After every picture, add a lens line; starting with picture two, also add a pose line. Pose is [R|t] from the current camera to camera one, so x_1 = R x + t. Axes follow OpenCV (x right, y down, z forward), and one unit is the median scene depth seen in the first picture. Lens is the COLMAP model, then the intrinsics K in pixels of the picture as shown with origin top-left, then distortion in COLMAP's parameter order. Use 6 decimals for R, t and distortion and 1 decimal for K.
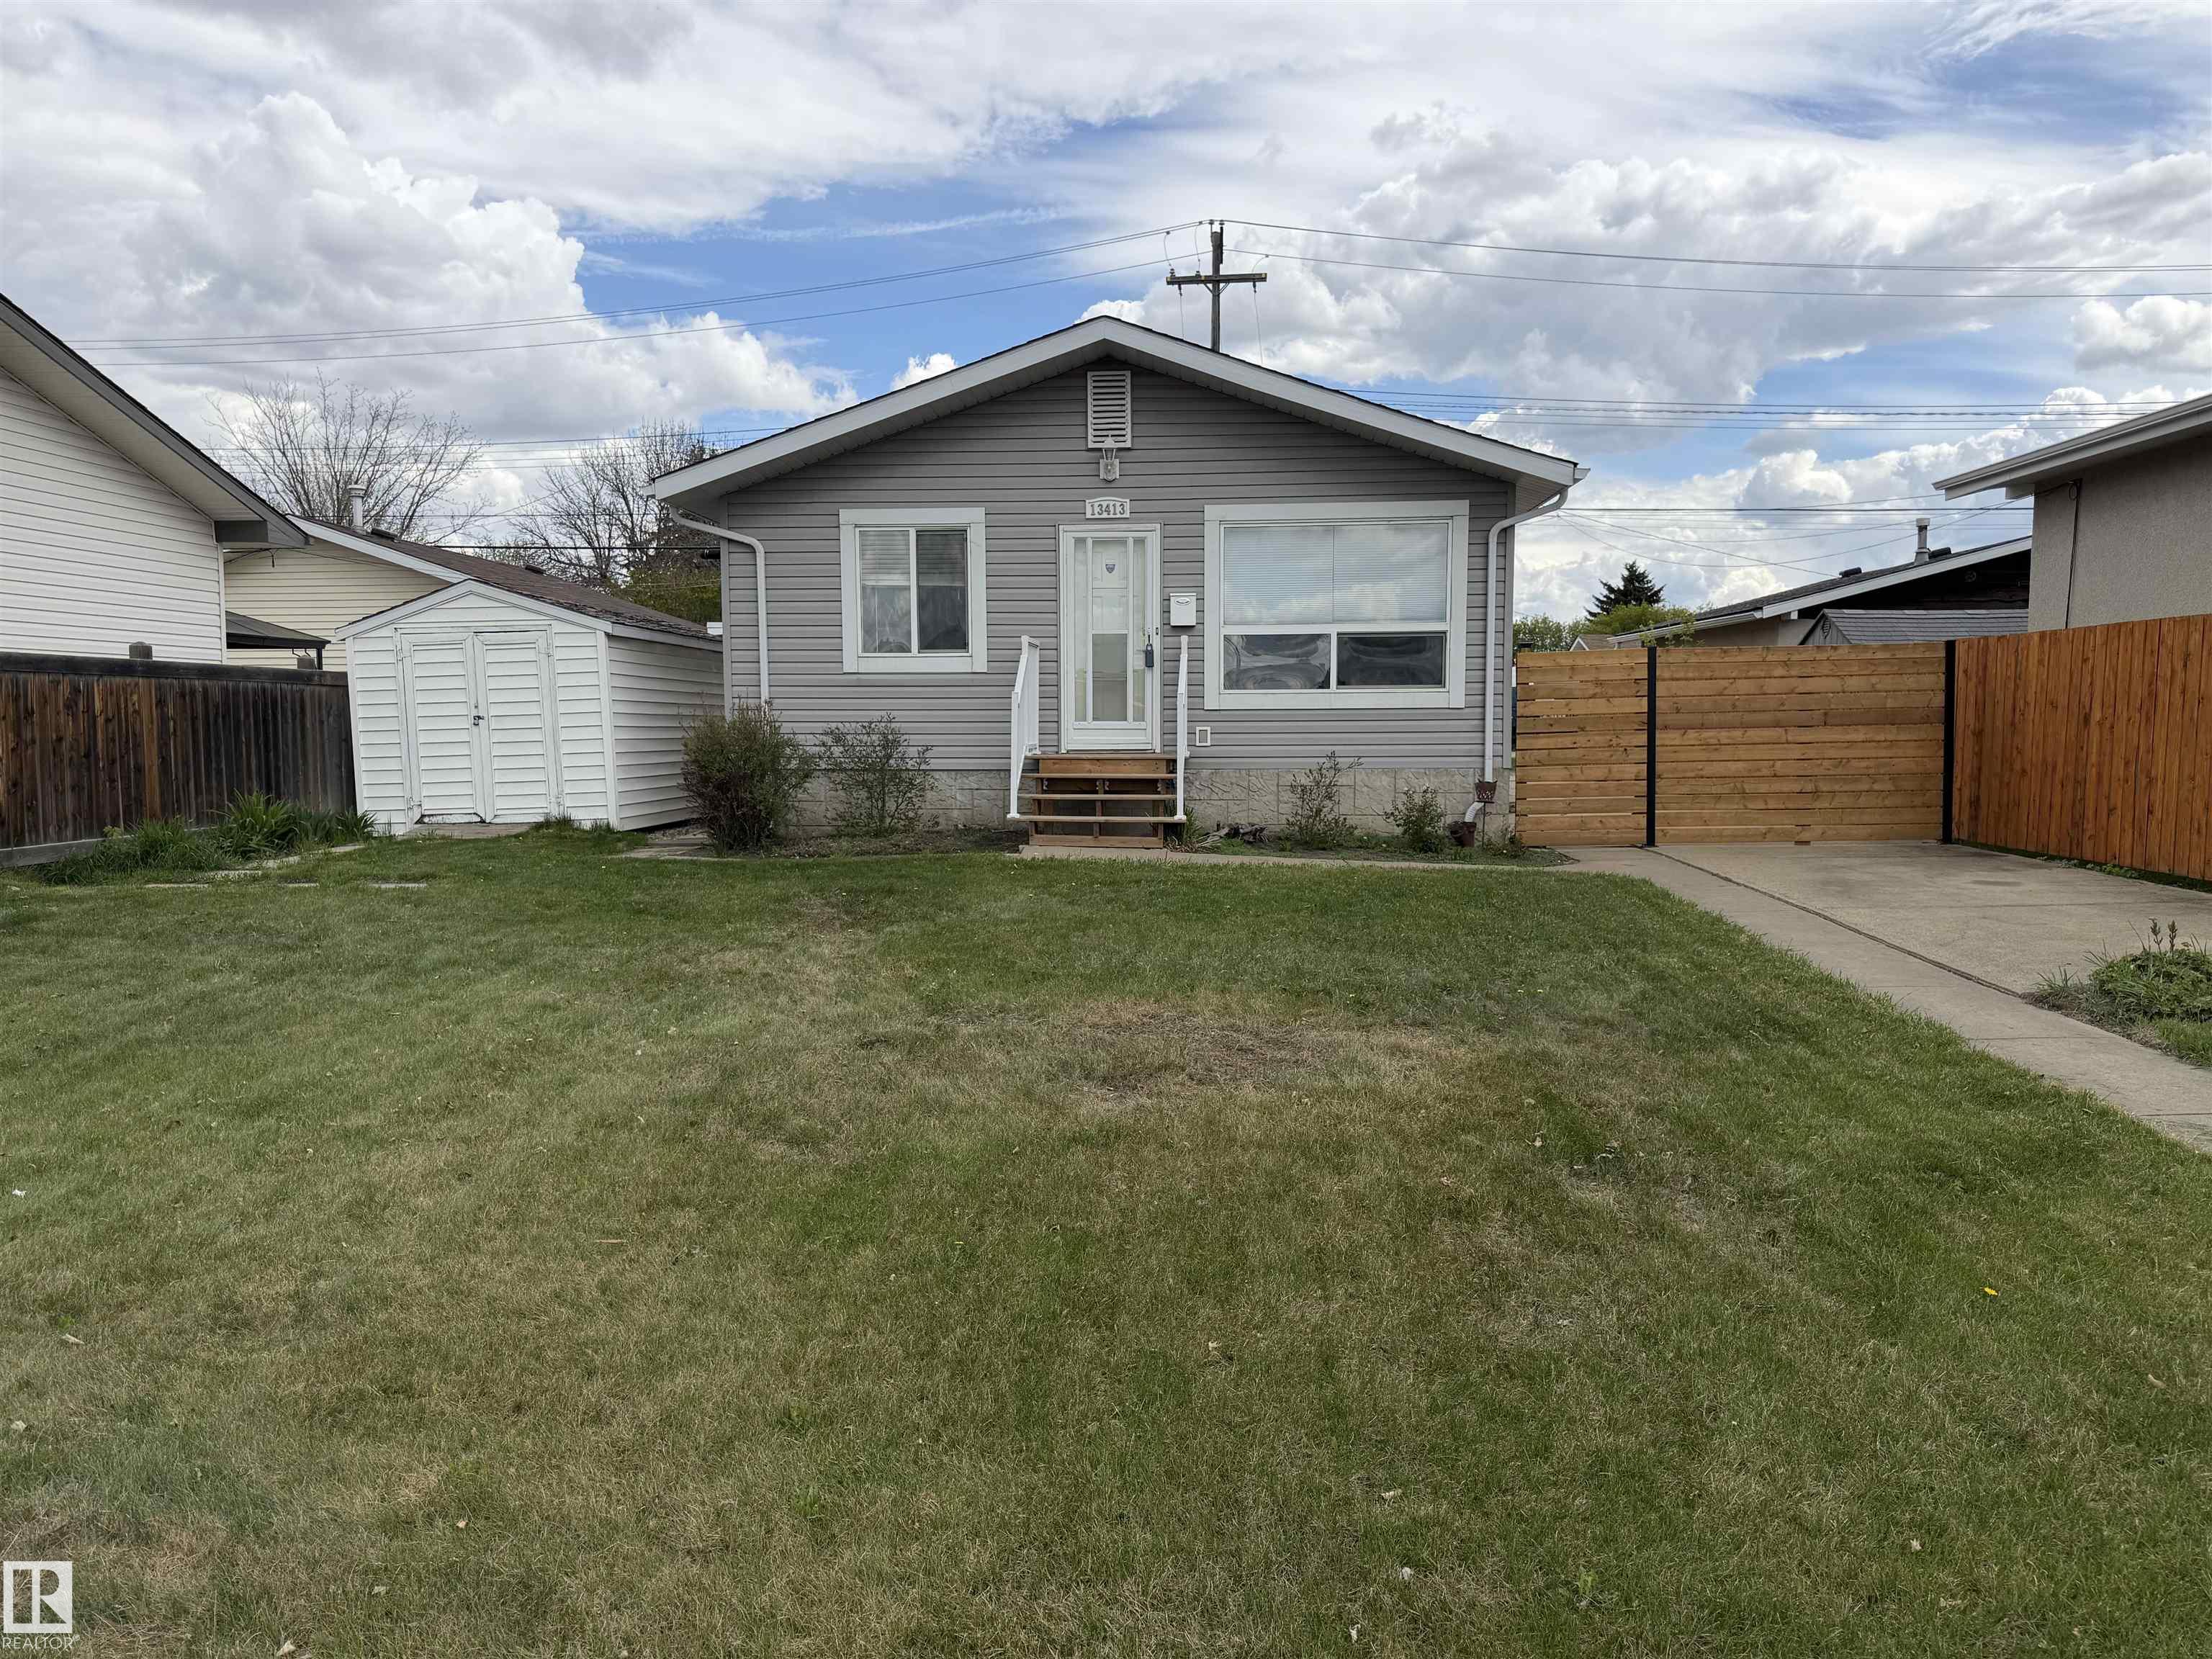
lens RADIAL K [[1565.7, 0, 1096.4], [0, 1565.7, 832.9], [0, 0, 1]] dist [0.036157, -0.040489]
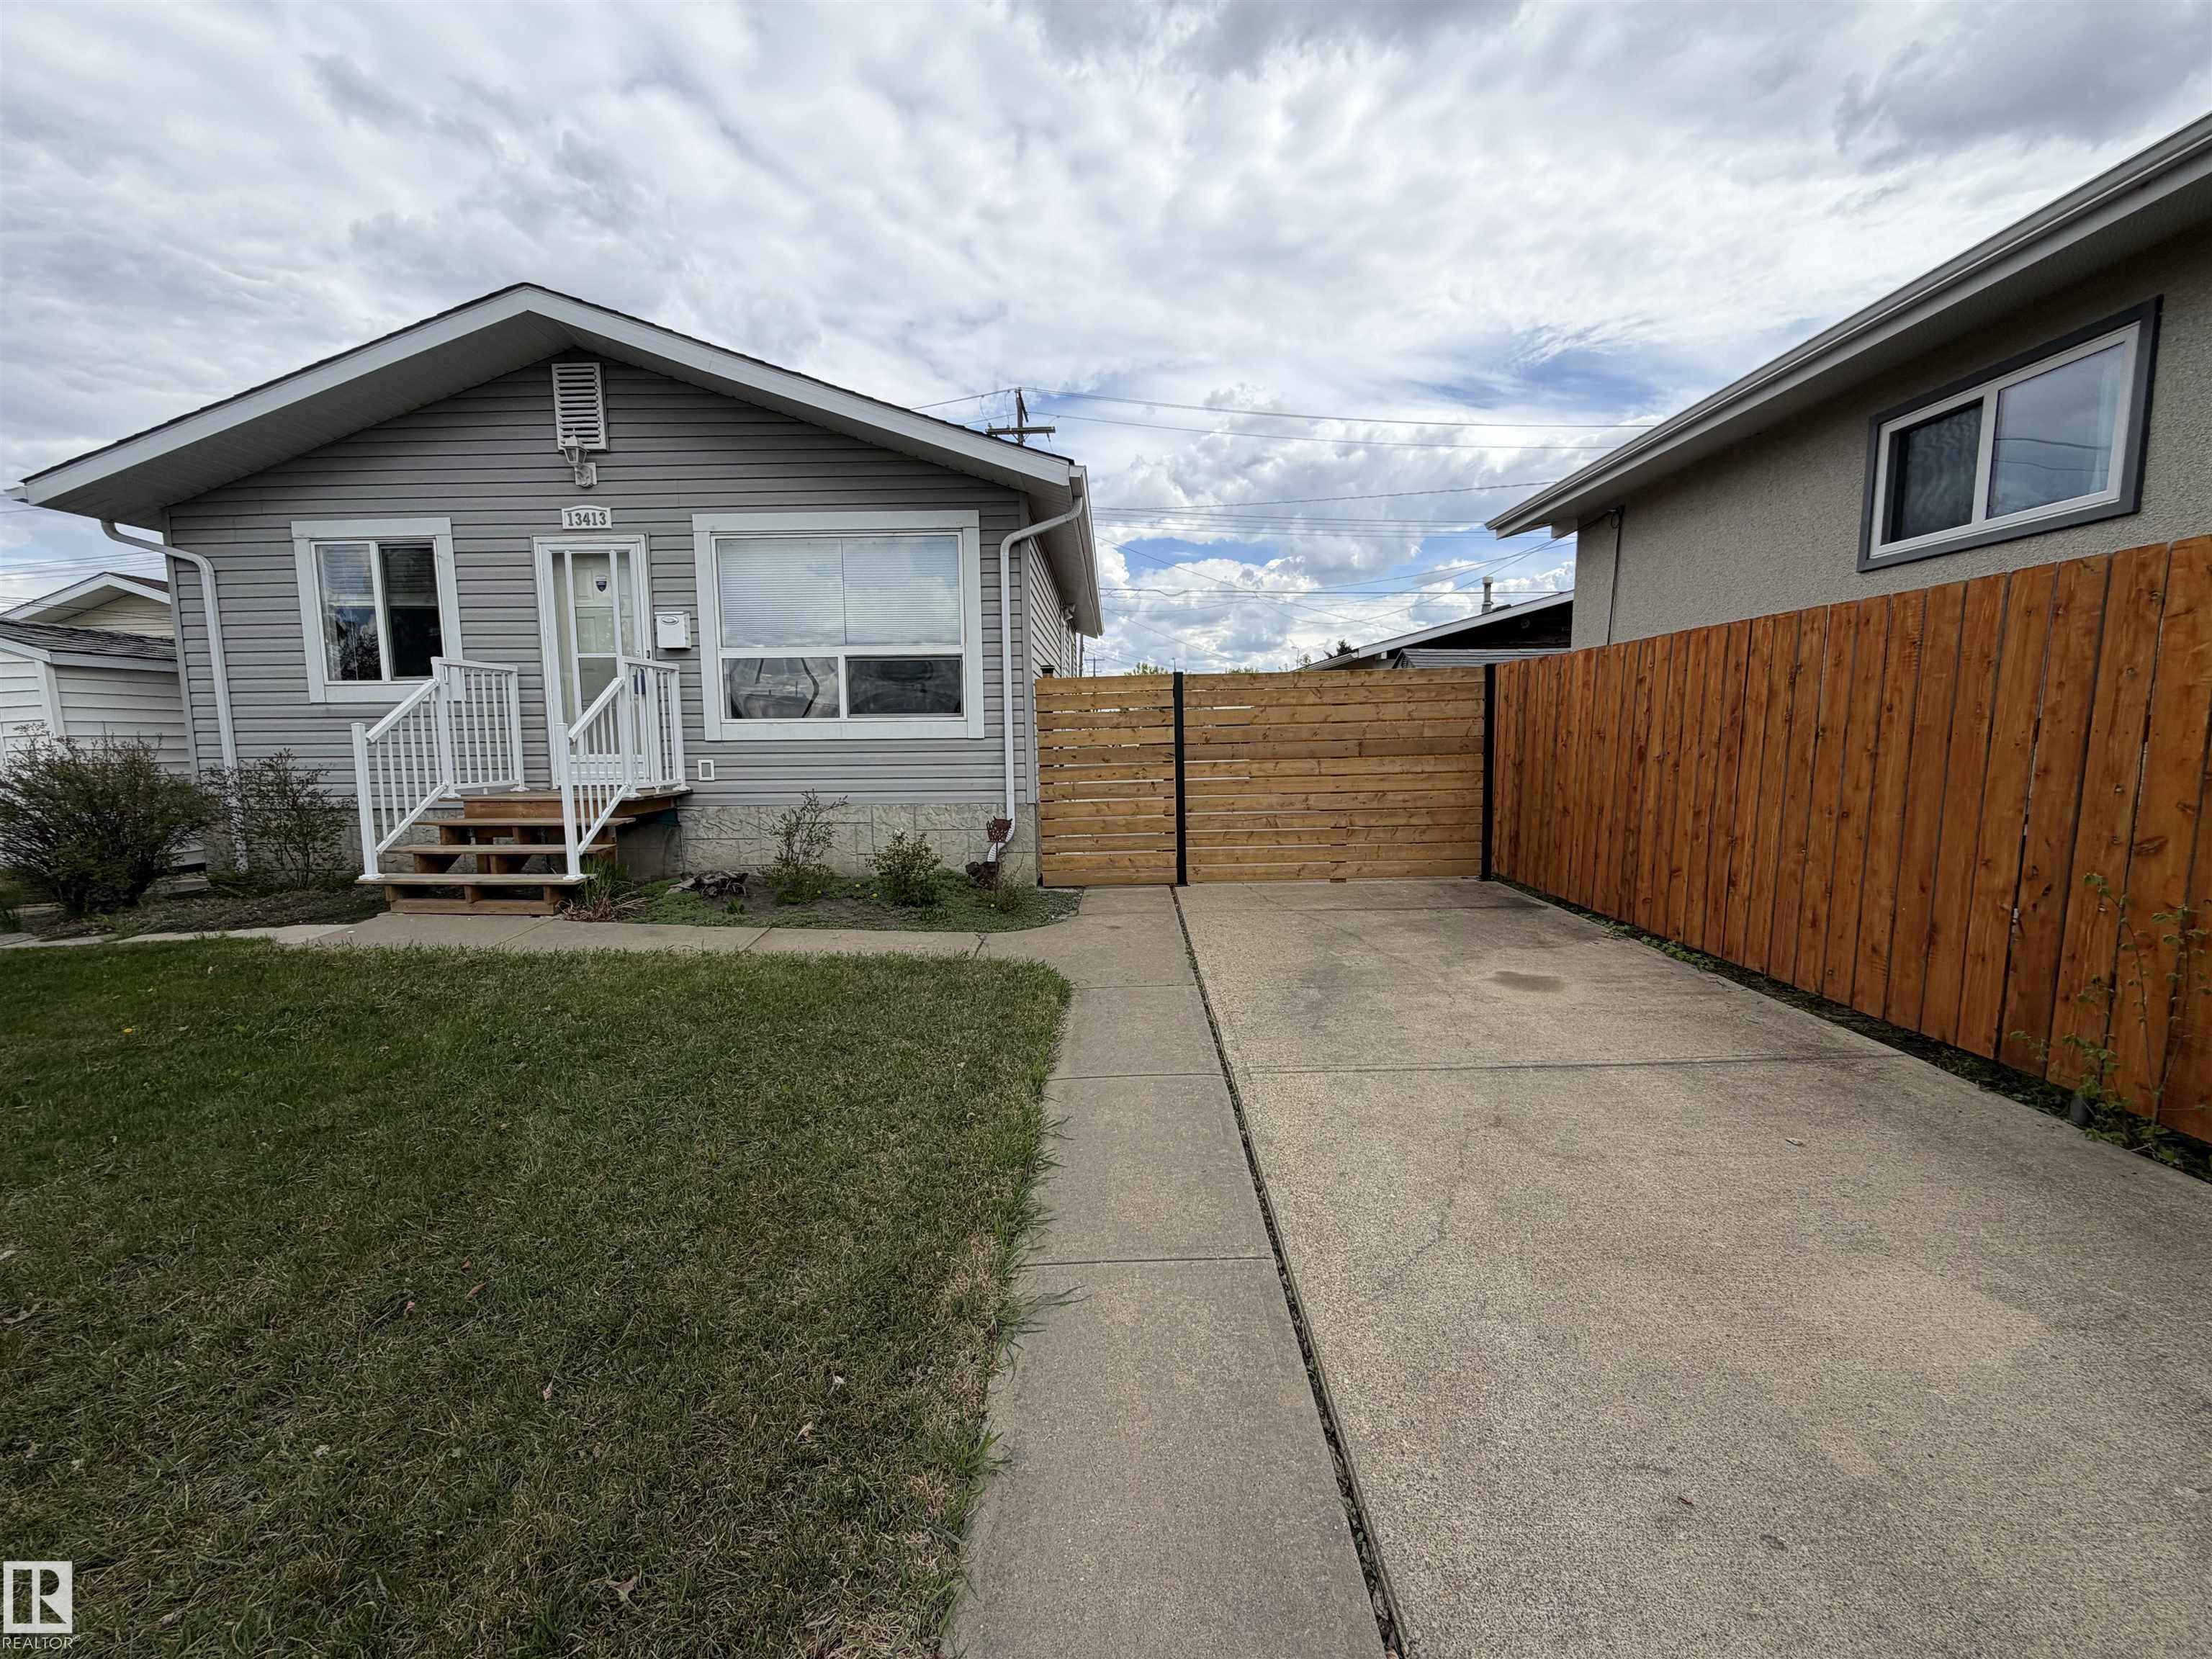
lens RADIAL K [[879.6, 0, 1095.5], [0, 879.6, 832.5], [0, 0, 1]] dist [0.001105, -0.000703]
pose [[0.999047, -0.010449, 0.042370, 0.277146], [0.008814, 0.999216, 0.038593, -0.043682], [-0.042740, -0.038182, 0.998356, 0.473303]]
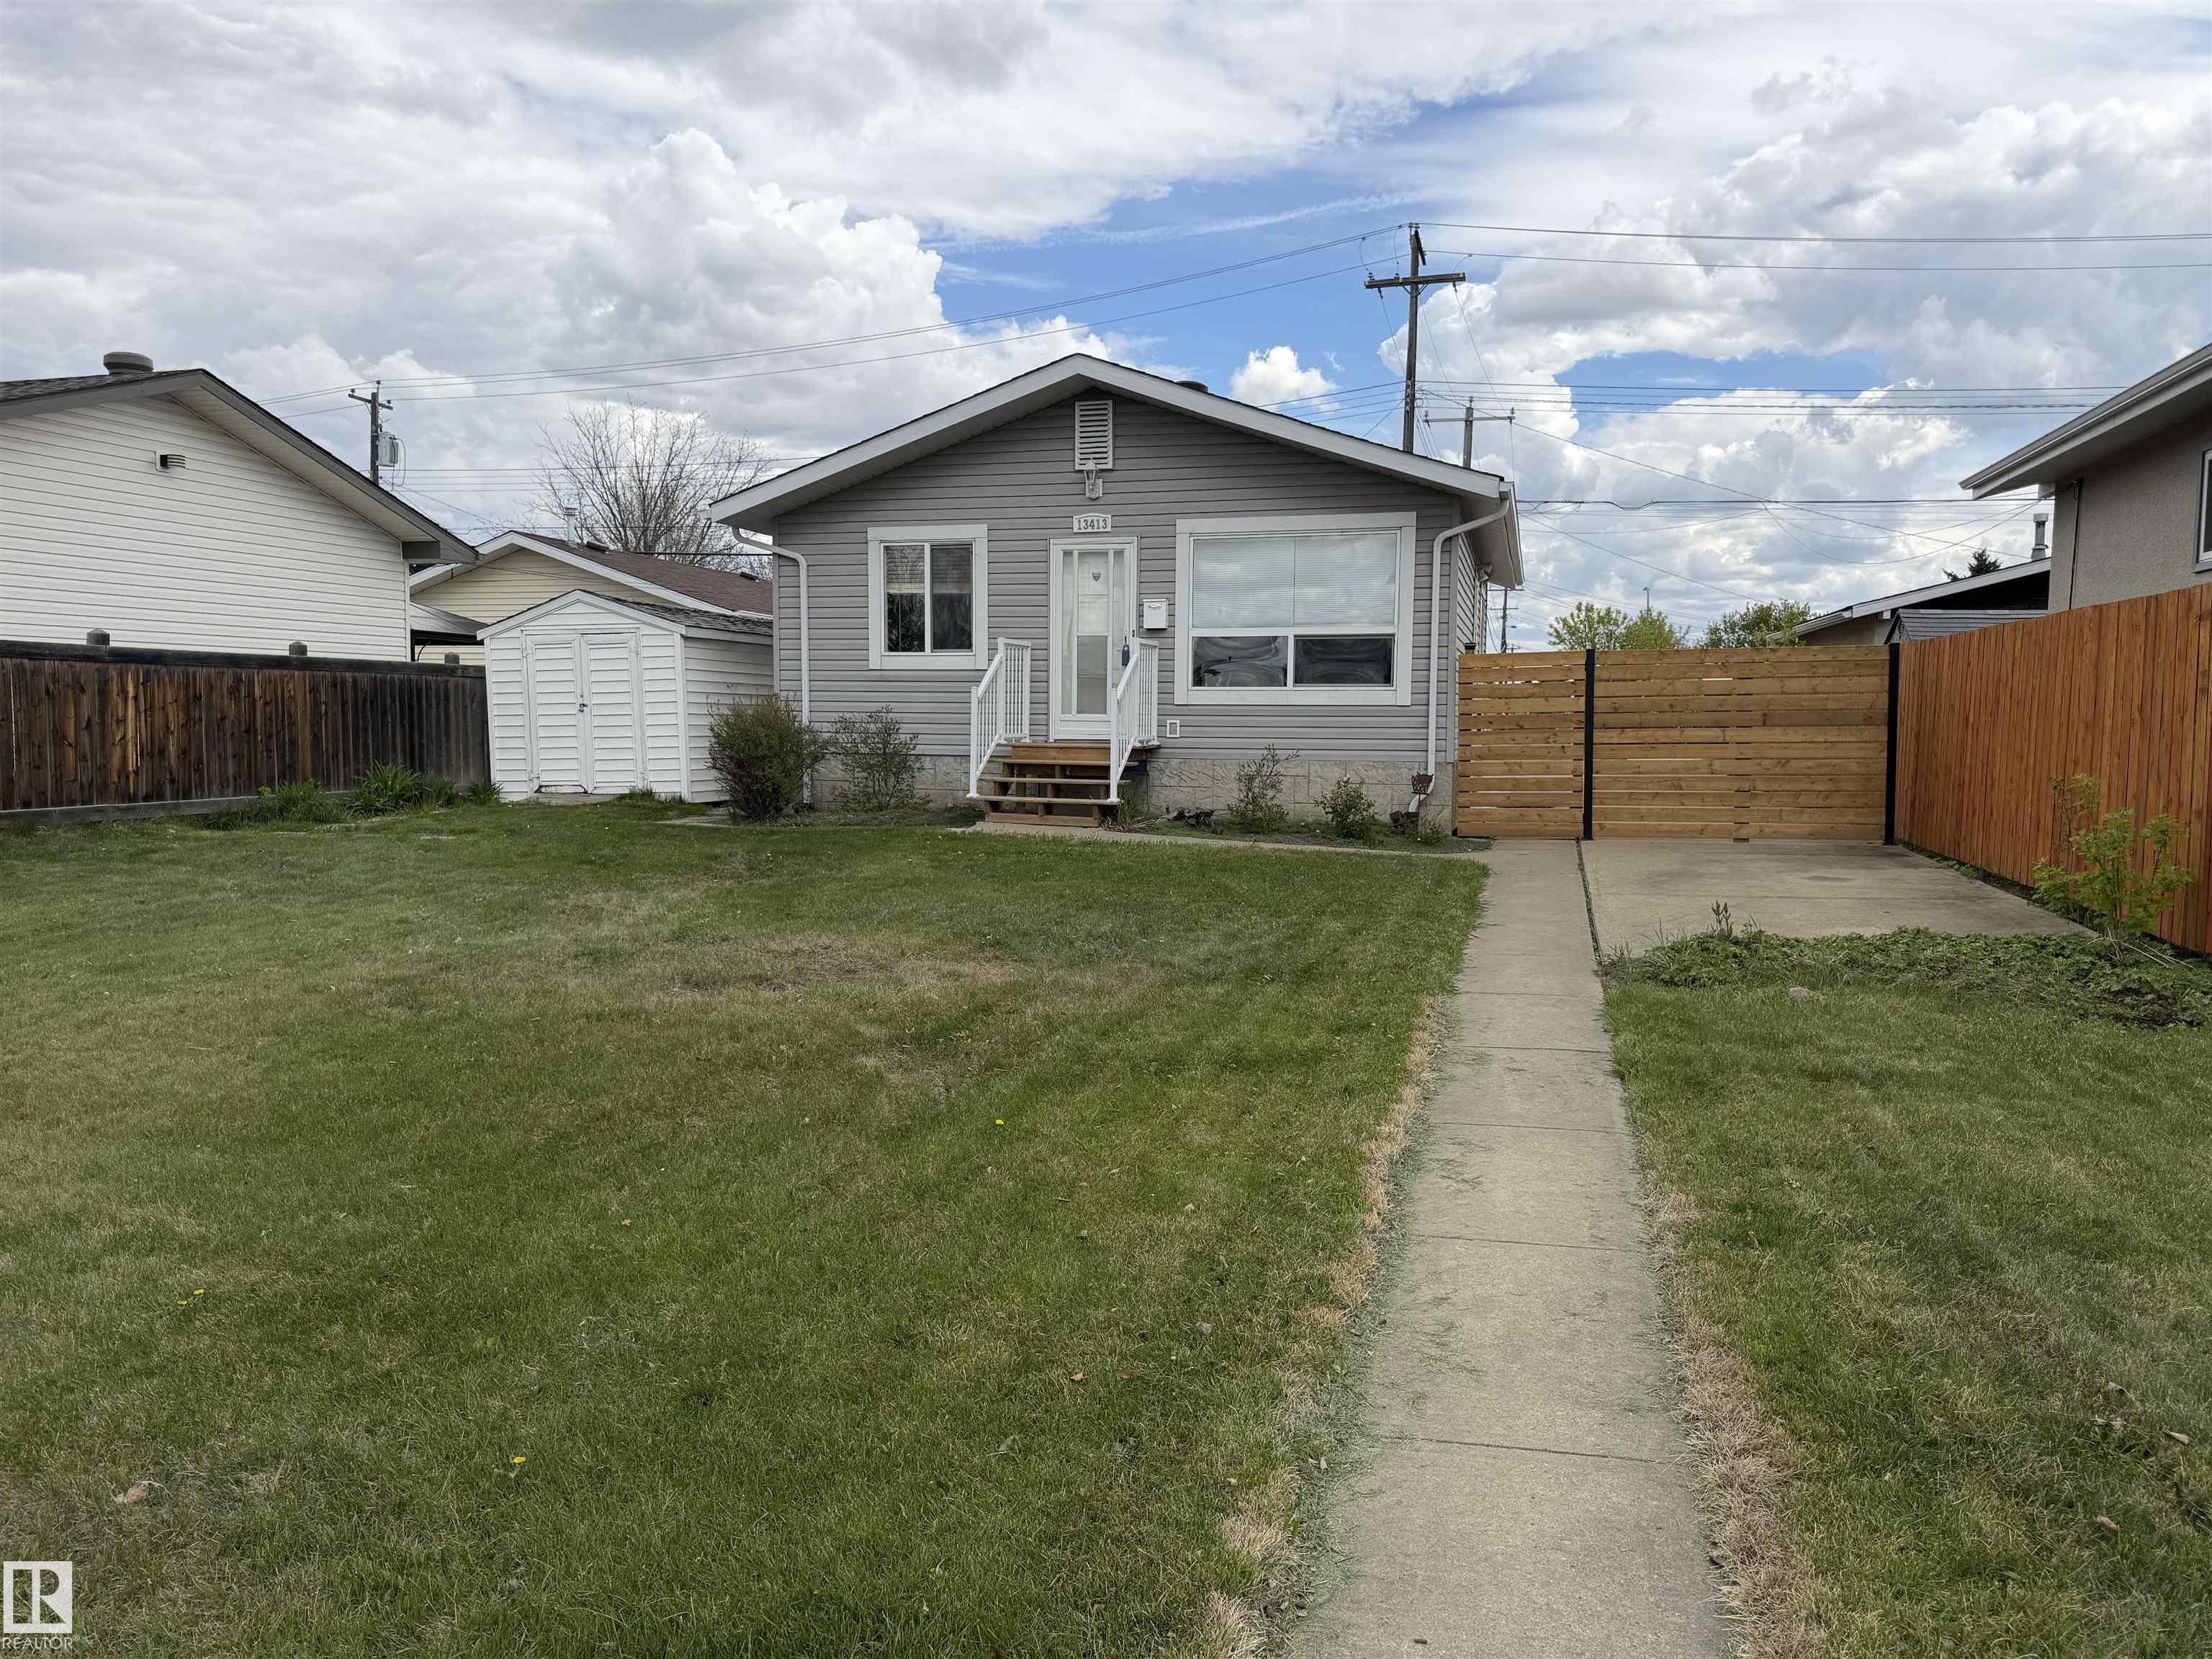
lens RADIAL K [[1565.7, 0, 1096.8], [0, 1565.7, 836.7], [0, 0, 1]] dist [0.036157, -0.040489]
pose [[0.978011, 0.027628, -0.206713, 0.247559], [-0.026339, 0.999613, 0.008985, 0.005986], [0.206882, -0.003343, 0.978360, -0.092886]]
